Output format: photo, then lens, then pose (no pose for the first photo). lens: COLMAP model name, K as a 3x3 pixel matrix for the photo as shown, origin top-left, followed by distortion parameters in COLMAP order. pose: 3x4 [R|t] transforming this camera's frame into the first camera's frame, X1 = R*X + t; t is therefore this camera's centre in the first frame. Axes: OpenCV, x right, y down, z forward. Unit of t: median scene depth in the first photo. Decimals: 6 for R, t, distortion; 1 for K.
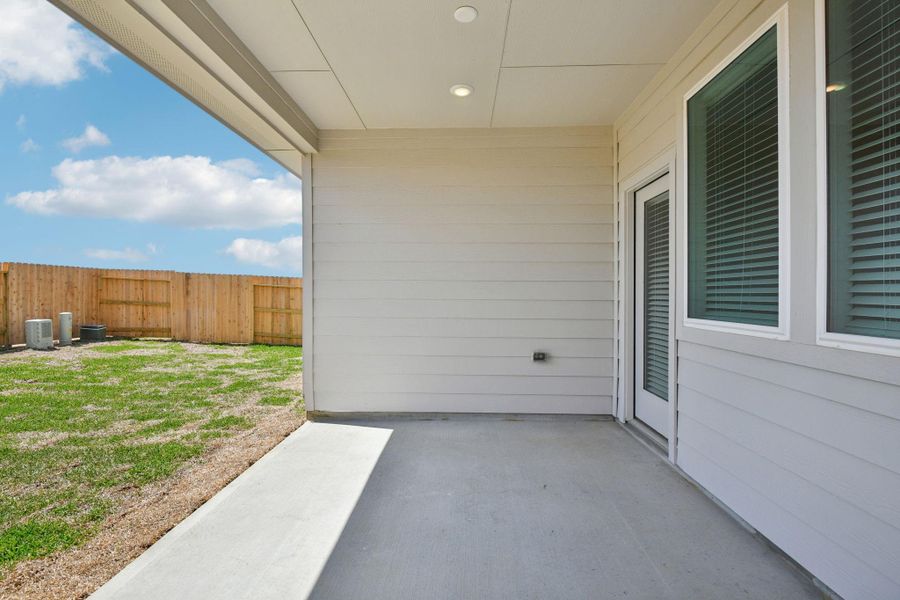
lens RADIAL K [[417.8, 0, 450.0], [0, 417.8, 300.0], [0, 0, 1]] dist [-0.001217, -0.000650]
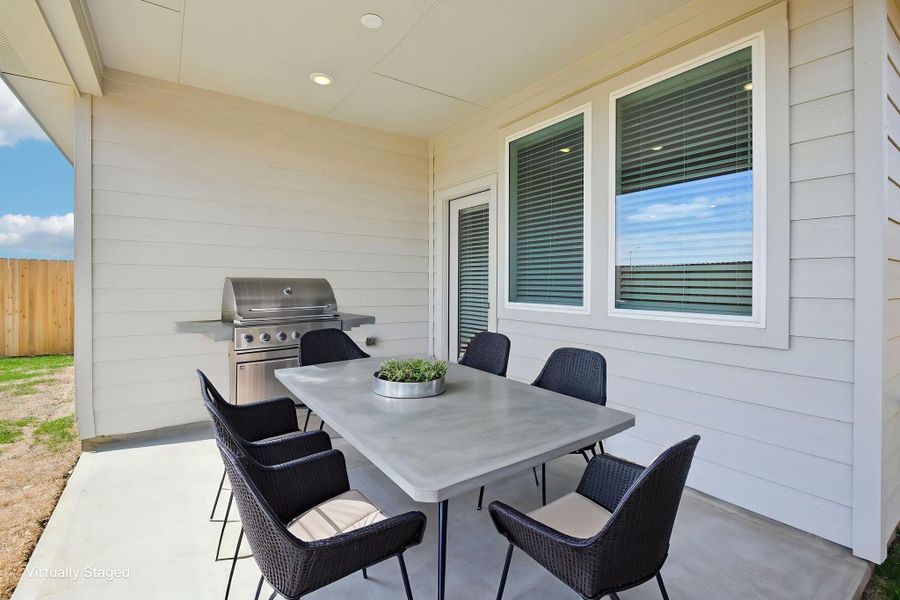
lens RADIAL K [[411.6, 0, 452.4], [0, 411.6, 285.8], [0, 0, 1]] dist [-0.000154, -0.000327]
pose [[0.806944, 0.000750, 0.590627, -0.279452], [0.001847, 0.999991, -0.003793, -0.004004], [-0.590625, 0.004152, 0.806935, 0.023970]]
